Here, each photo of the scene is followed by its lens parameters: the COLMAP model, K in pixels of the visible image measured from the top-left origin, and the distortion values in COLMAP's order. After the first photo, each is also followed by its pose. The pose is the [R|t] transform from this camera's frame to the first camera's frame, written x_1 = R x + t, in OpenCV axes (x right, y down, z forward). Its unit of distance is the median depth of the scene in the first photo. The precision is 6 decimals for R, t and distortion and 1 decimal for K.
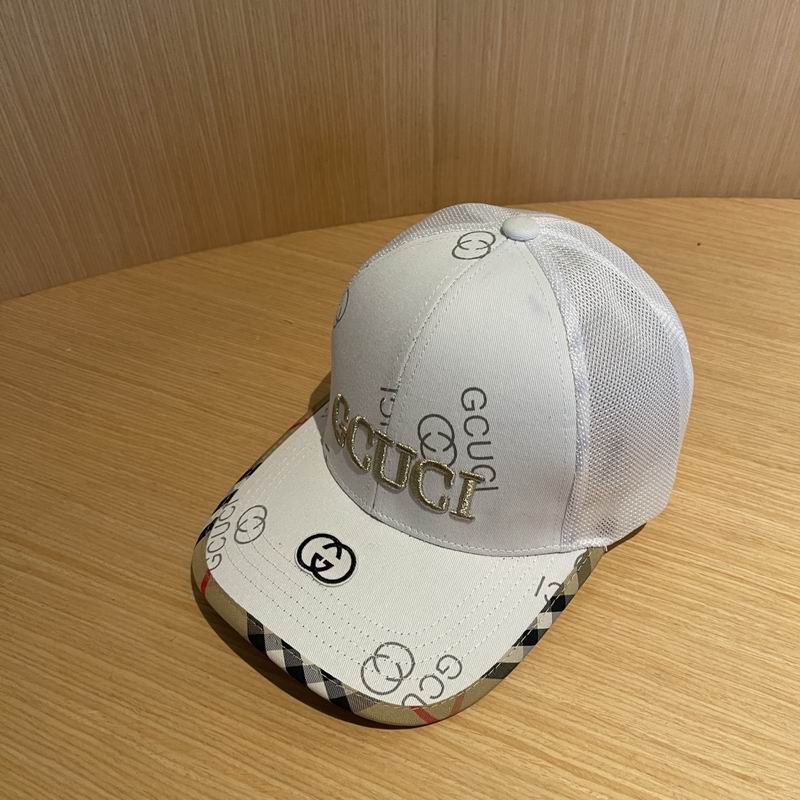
lens RADIAL K [[826.0, 0, 399.2], [0, 826.0, 409.0], [0, 0, 1]] dist [0.017594, 0.000000]
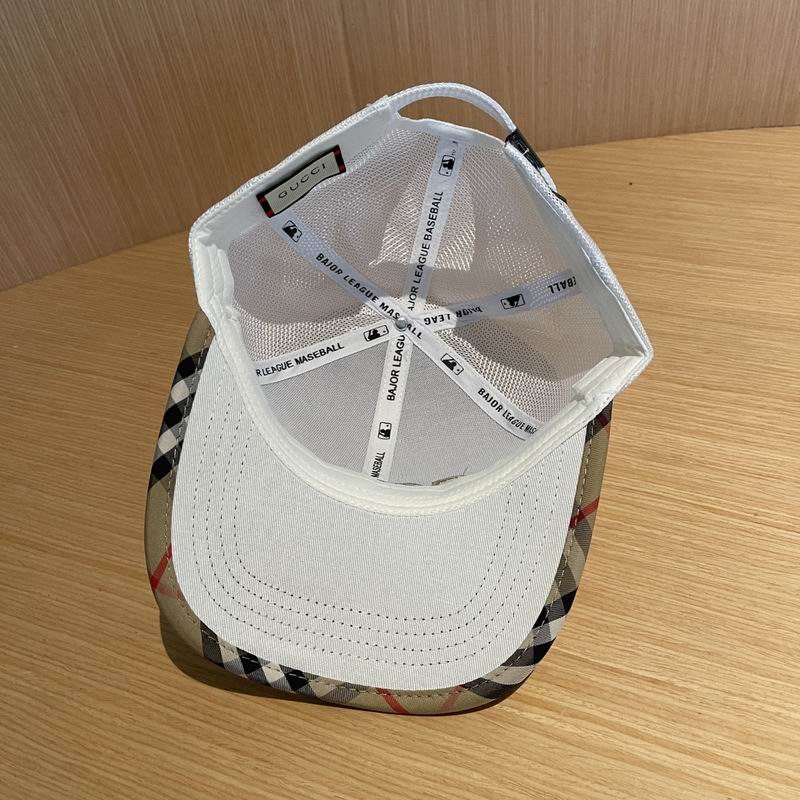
lens RADIAL K [[826.0, 0, 396.0], [0, 826.0, 406.0], [0, 0, 1]] dist [0.017594, 0.000000]
pose [[0.994007, -0.096084, -0.052141, 0.154941], [0.095572, 0.995347, -0.012230, 0.077498], [0.053074, 0.007173, 0.998565, -0.016146]]
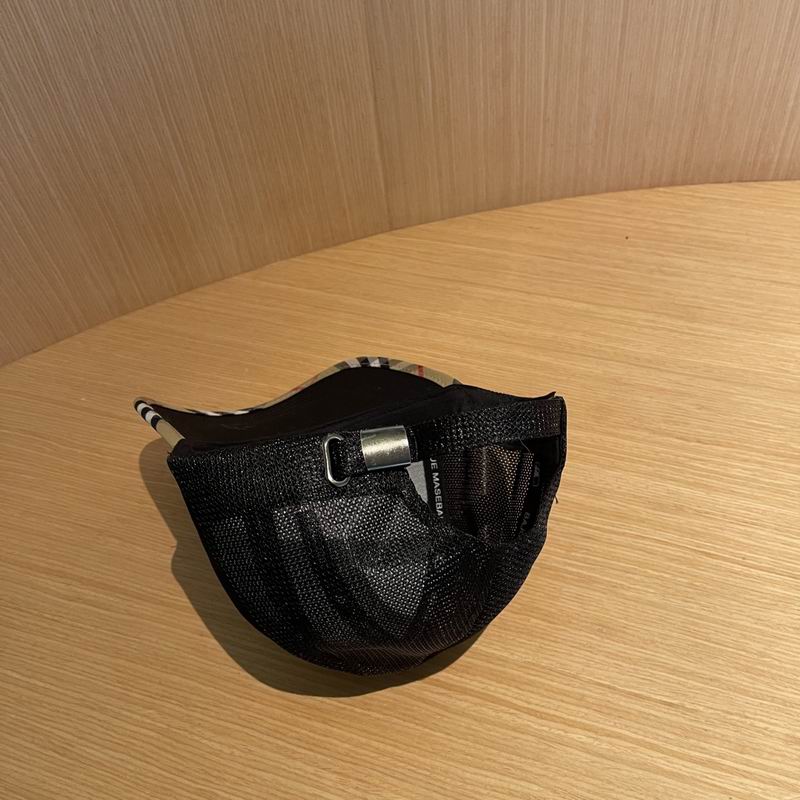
lens RADIAL K [[826.0, 0, 411.4], [0, 826.0, 400.5], [0, 0, 1]] dist [0.017594, 0.000000]
pose [[0.994015, -0.108645, 0.011400, 0.048597], [0.107853, 0.992609, 0.055632, -0.107004], [-0.017360, -0.054070, 0.998386, -0.190768]]
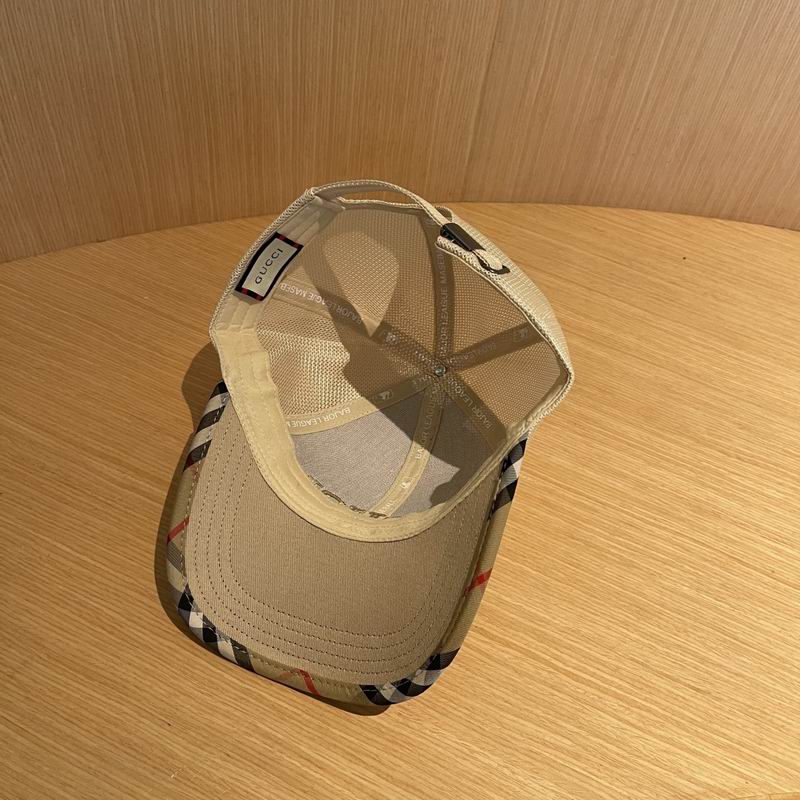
lens RADIAL K [[826.0, 0, 393.0], [0, 826.0, 403.2], [0, 0, 1]] dist [0.017594, 0.000000]
pose [[0.991656, 0.093404, 0.088850, -0.191539], [-0.099315, 0.992956, 0.064608, -0.043910], [-0.082189, -0.072893, 0.993947, -0.210558]]
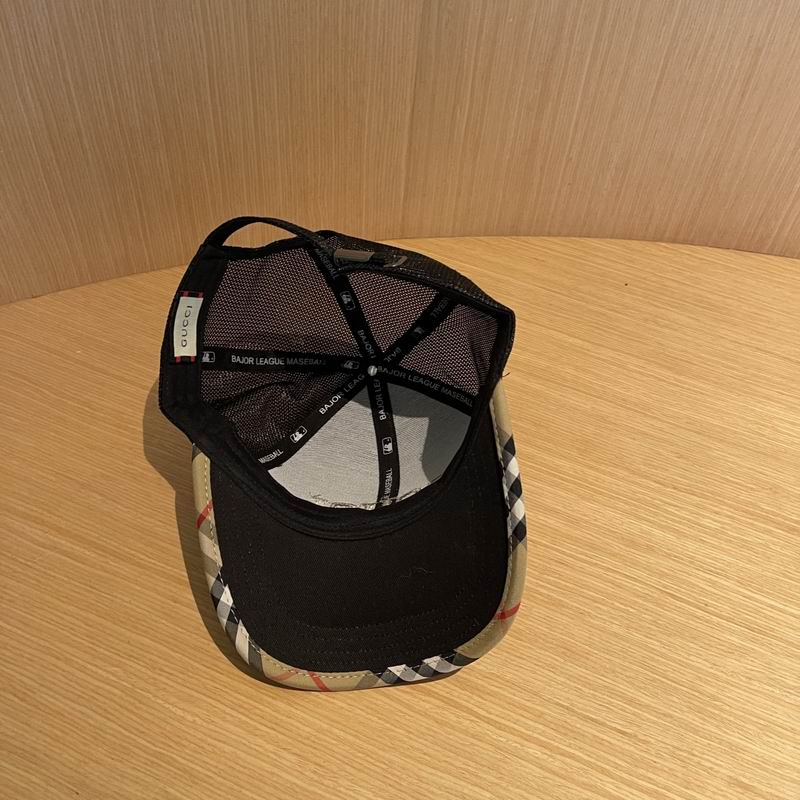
lens RADIAL K [[826.0, 0, 394.8], [0, 826.0, 400.9], [0, 0, 1]] dist [0.017594, 0.000000]
pose [[0.996185, 0.051893, 0.070167, -0.052918], [-0.054817, 0.997679, 0.040404, -0.093829], [-0.067907, -0.044096, 0.996717, -0.214270]]
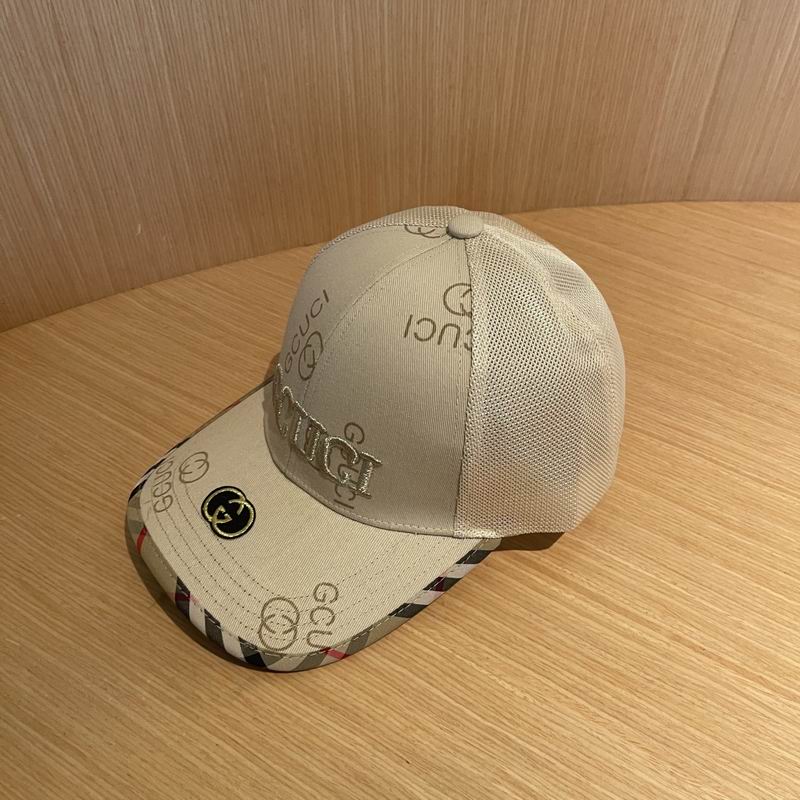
lens RADIAL K [[826.0, 0, 395.7], [0, 826.0, 394.8], [0, 0, 1]] dist [0.017594, 0.000000]
pose [[0.991245, 0.112393, -0.069295, -0.327668], [-0.110532, 0.993415, 0.030148, 0.016320], [0.072227, -0.022225, 0.997141, -0.099386]]
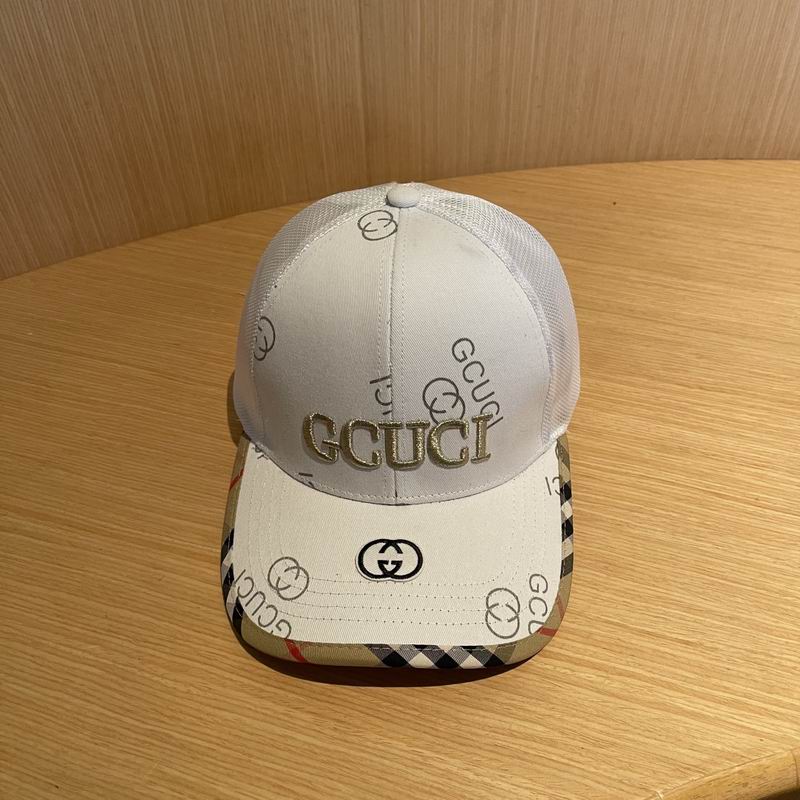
lens RADIAL K [[826.0, 0, 400.2], [0, 826.0, 406.5], [0, 0, 1]] dist [0.017594, 0.000000]
pose [[0.994485, -0.075516, 0.072784, -0.025781], [0.076736, 0.996952, -0.014109, 0.088608], [-0.071497, 0.019616, 0.997248, -0.086703]]
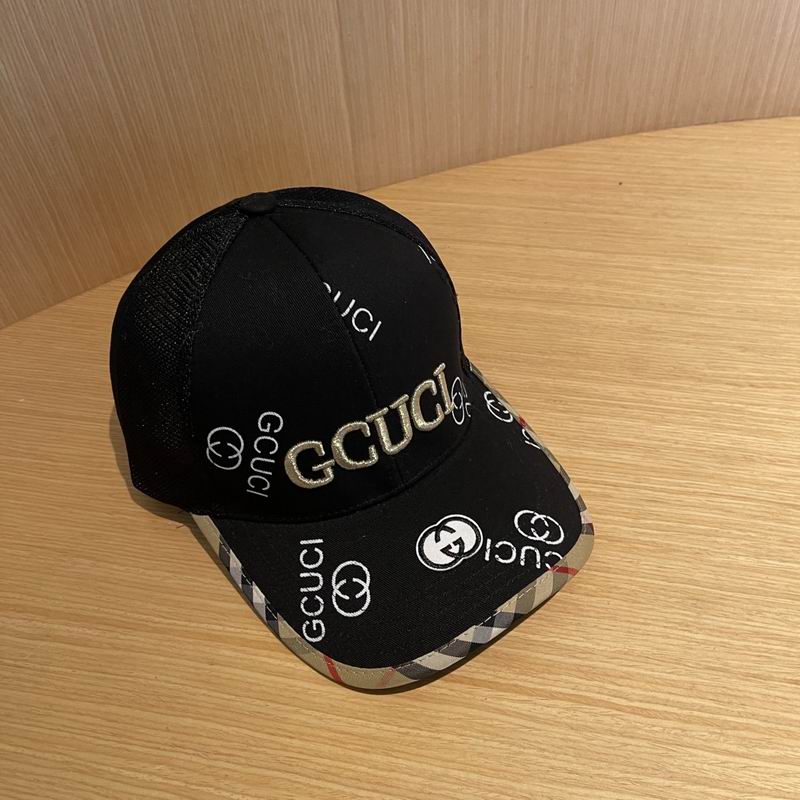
lens RADIAL K [[826.0, 0, 393.9], [0, 826.0, 400.0], [0, 0, 1]] dist [0.017594, 0.000000]
pose [[0.976138, -0.186684, 0.110918, -0.112045], [0.183594, 0.982285, 0.037540, -0.036865], [-0.115961, -0.016280, 0.993120, 0.010388]]
